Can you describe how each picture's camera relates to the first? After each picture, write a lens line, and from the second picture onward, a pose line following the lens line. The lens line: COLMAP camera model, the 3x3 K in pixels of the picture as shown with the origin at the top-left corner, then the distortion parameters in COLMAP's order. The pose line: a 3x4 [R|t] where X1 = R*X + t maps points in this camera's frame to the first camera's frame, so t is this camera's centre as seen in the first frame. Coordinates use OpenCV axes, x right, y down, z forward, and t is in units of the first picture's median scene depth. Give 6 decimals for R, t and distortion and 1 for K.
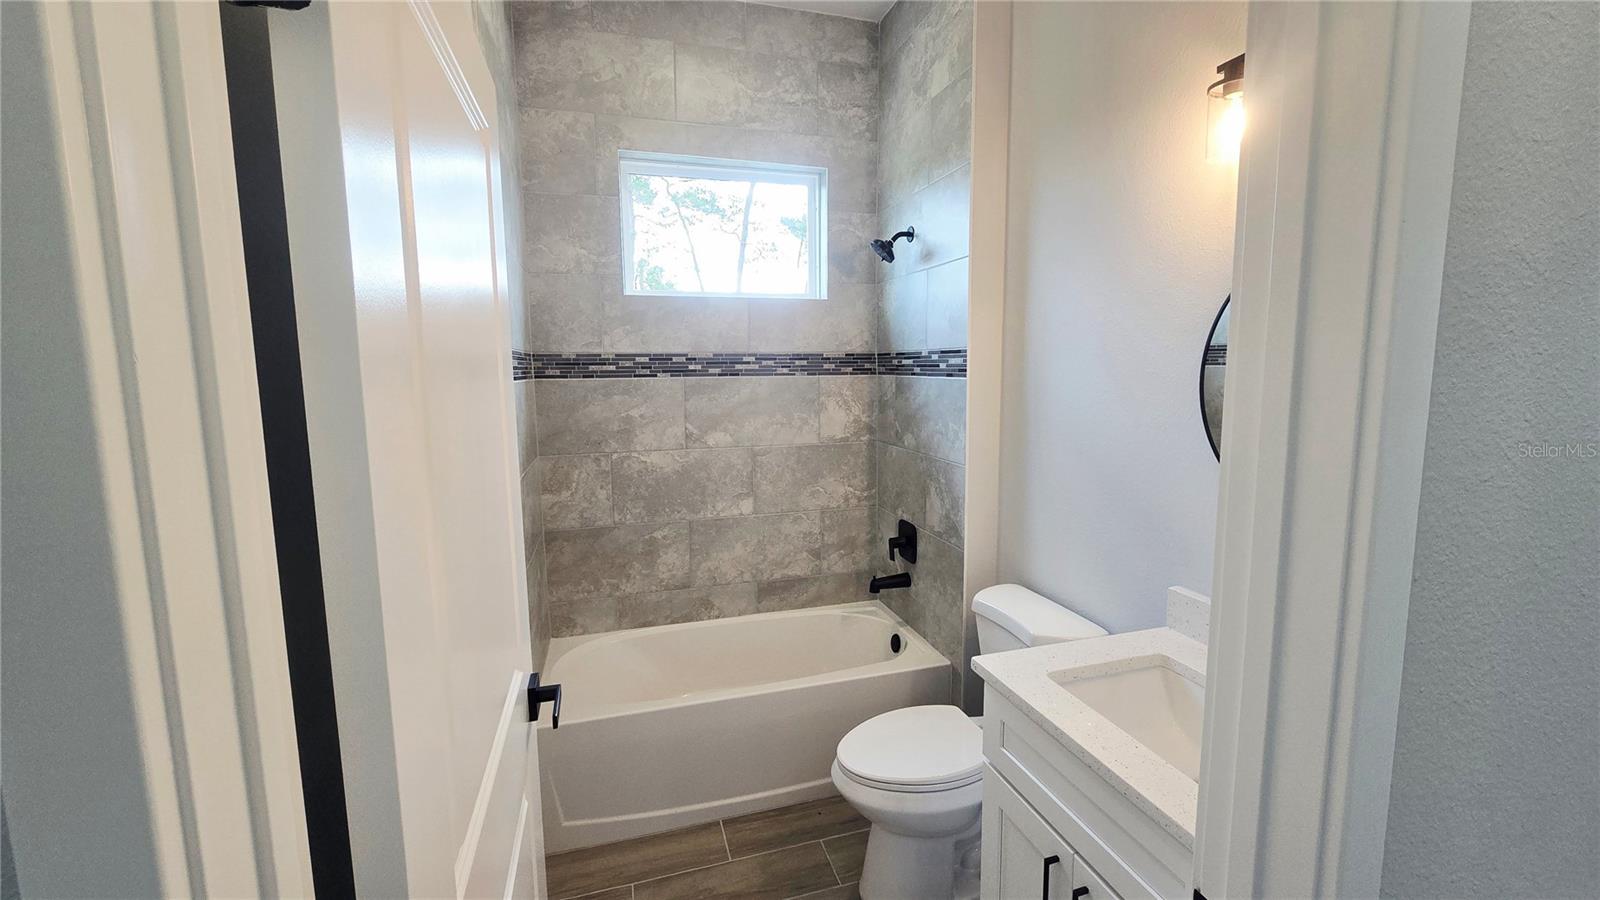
lens RADIAL K [[654.2, 0, 808.0], [0, 654.2, 450.5], [0, 0, 1]] dist [-0.003012, -0.000195]
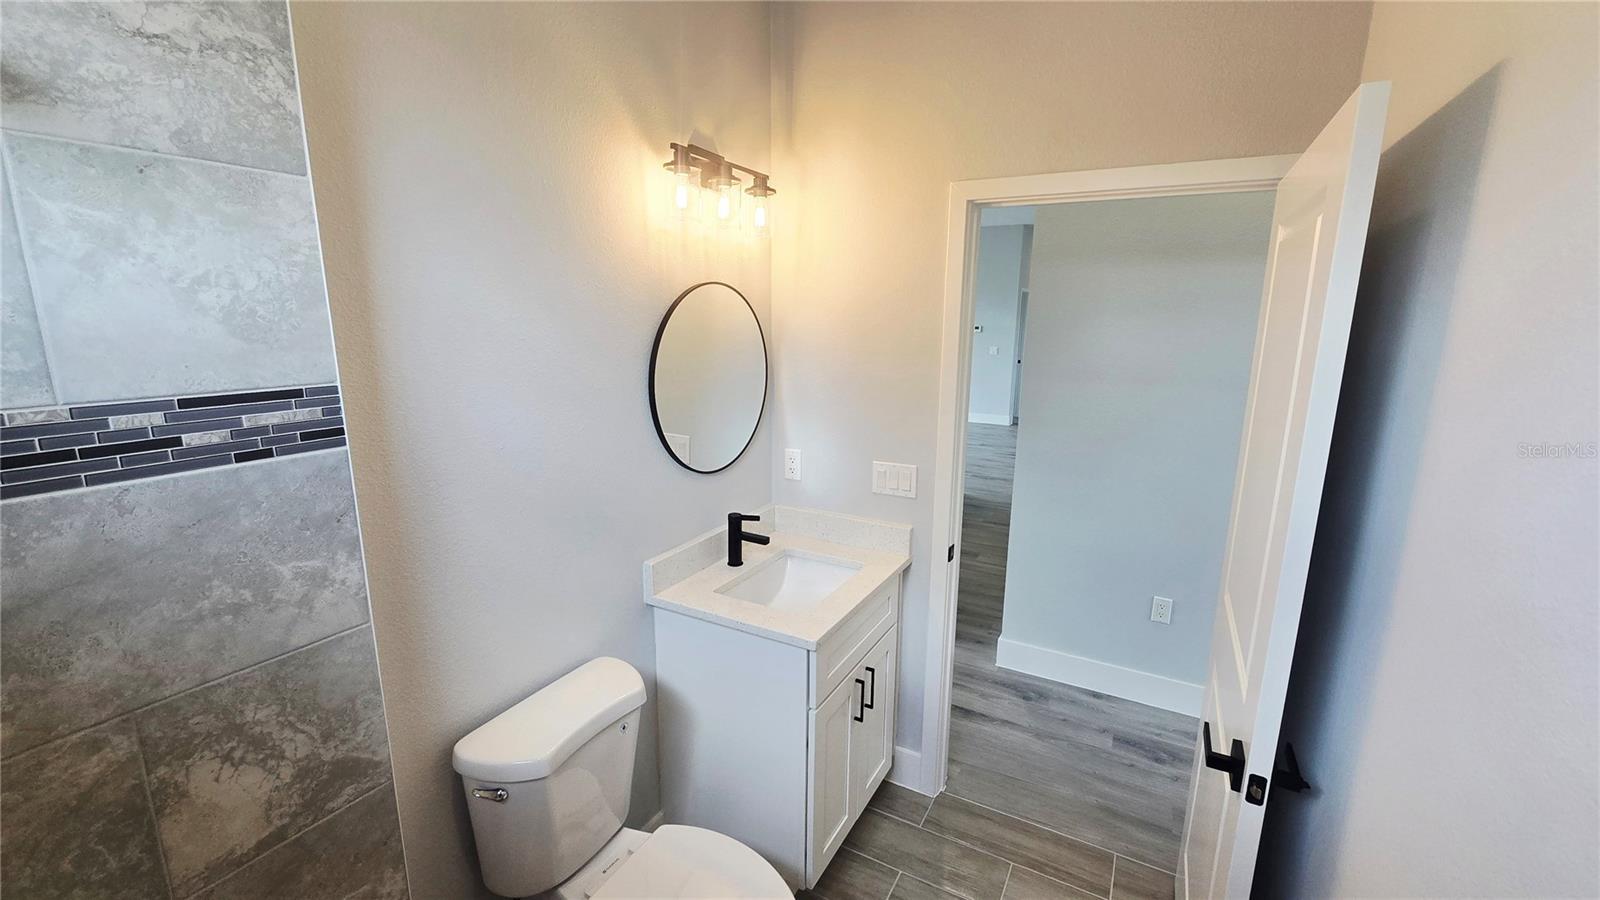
lens RADIAL K [[654.2, 0, 807.1], [0, 654.2, 446.5], [0, 0, 1]] dist [-0.003012, -0.000195]
pose [[-0.703974, -0.139223, 0.696446, -0.290482], [0.085735, 0.956769, 0.277925, -0.196369], [-0.705031, 0.255362, -0.661605, 0.993820]]
